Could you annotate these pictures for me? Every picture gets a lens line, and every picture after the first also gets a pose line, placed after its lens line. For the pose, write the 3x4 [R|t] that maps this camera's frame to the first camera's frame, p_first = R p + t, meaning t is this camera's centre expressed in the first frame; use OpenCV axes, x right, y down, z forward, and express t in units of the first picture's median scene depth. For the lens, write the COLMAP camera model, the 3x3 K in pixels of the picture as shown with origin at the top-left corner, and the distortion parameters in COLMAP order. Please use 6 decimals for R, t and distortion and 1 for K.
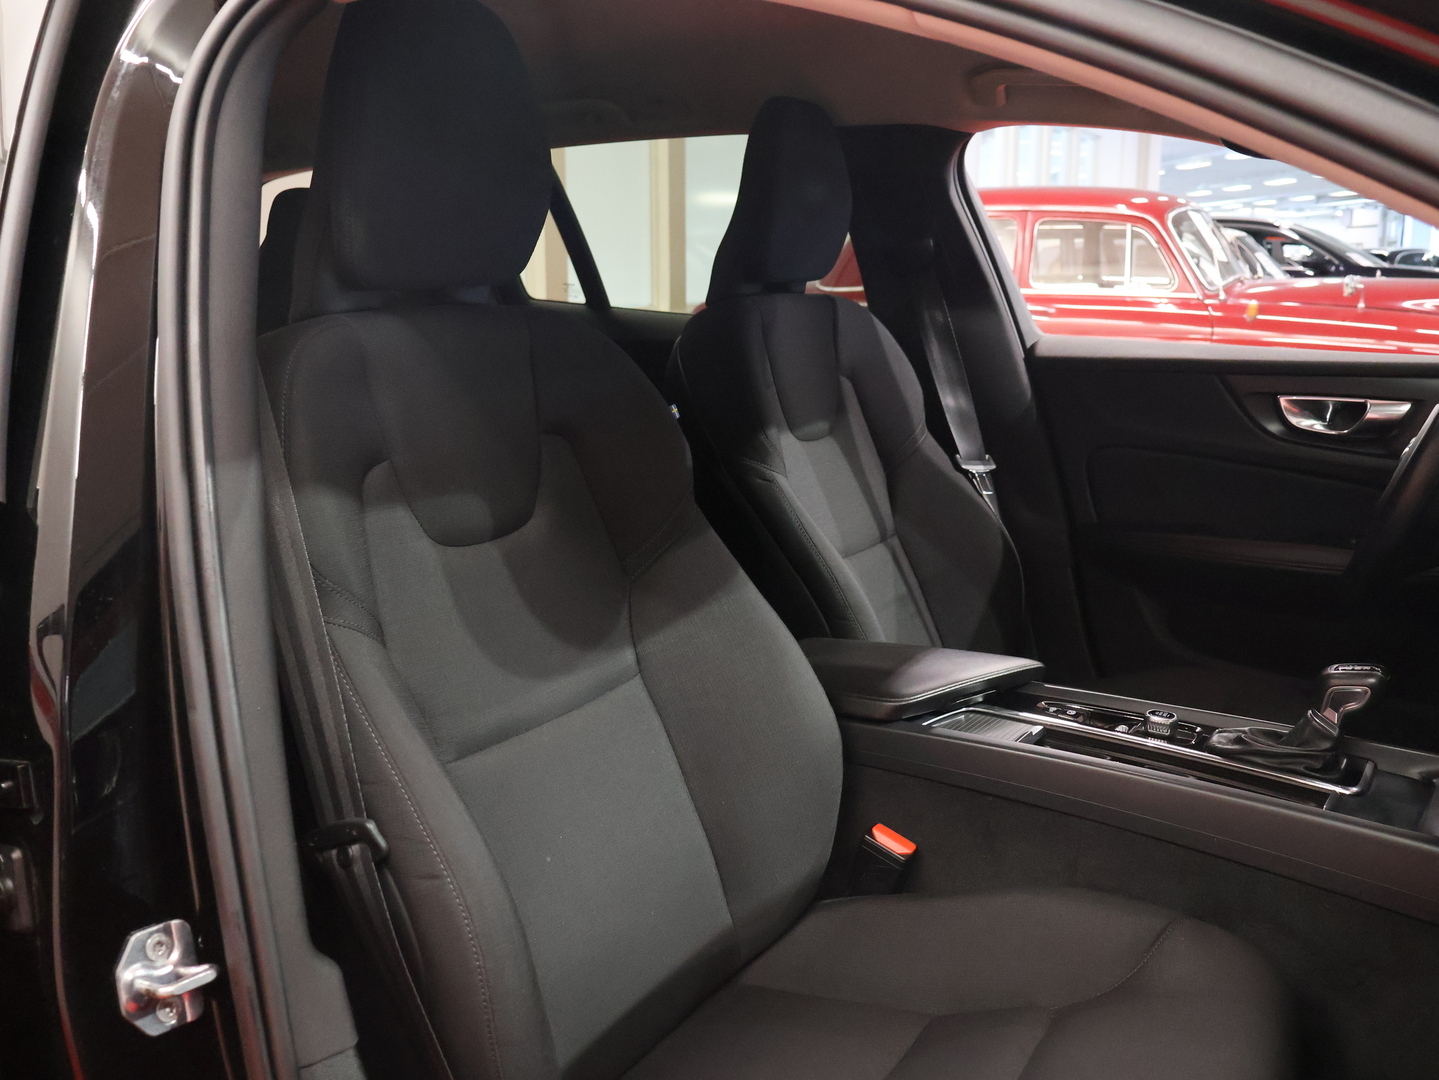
lens RADIAL K [[1374.0, 0, 718.3], [0, 1374.0, 537.9], [0, 0, 1]] dist [0.004543, 0.000000]
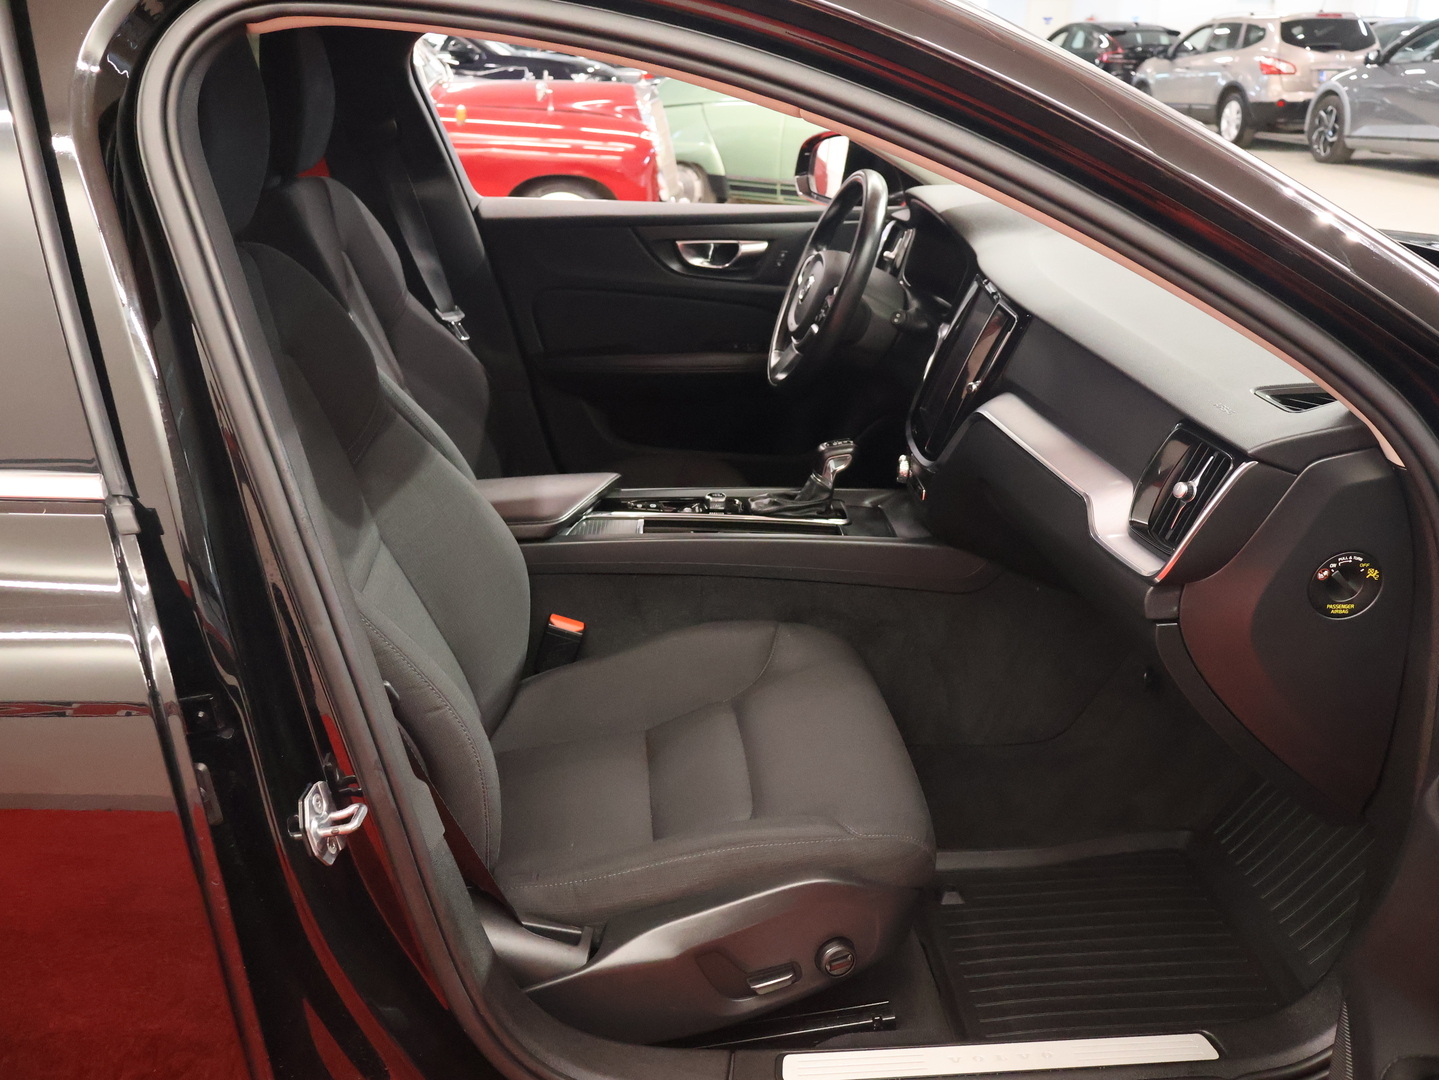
lens RADIAL K [[1374.0, 0, 721.6], [0, 1374.0, 541.6], [0, 0, 1]] dist [0.004543, 0.000000]
pose [[0.812668, -0.198372, 0.547923, -0.338846], [0.107745, 0.975213, 0.193264, -0.073054], [-0.572680, -0.098023, 0.813898, -0.126679]]
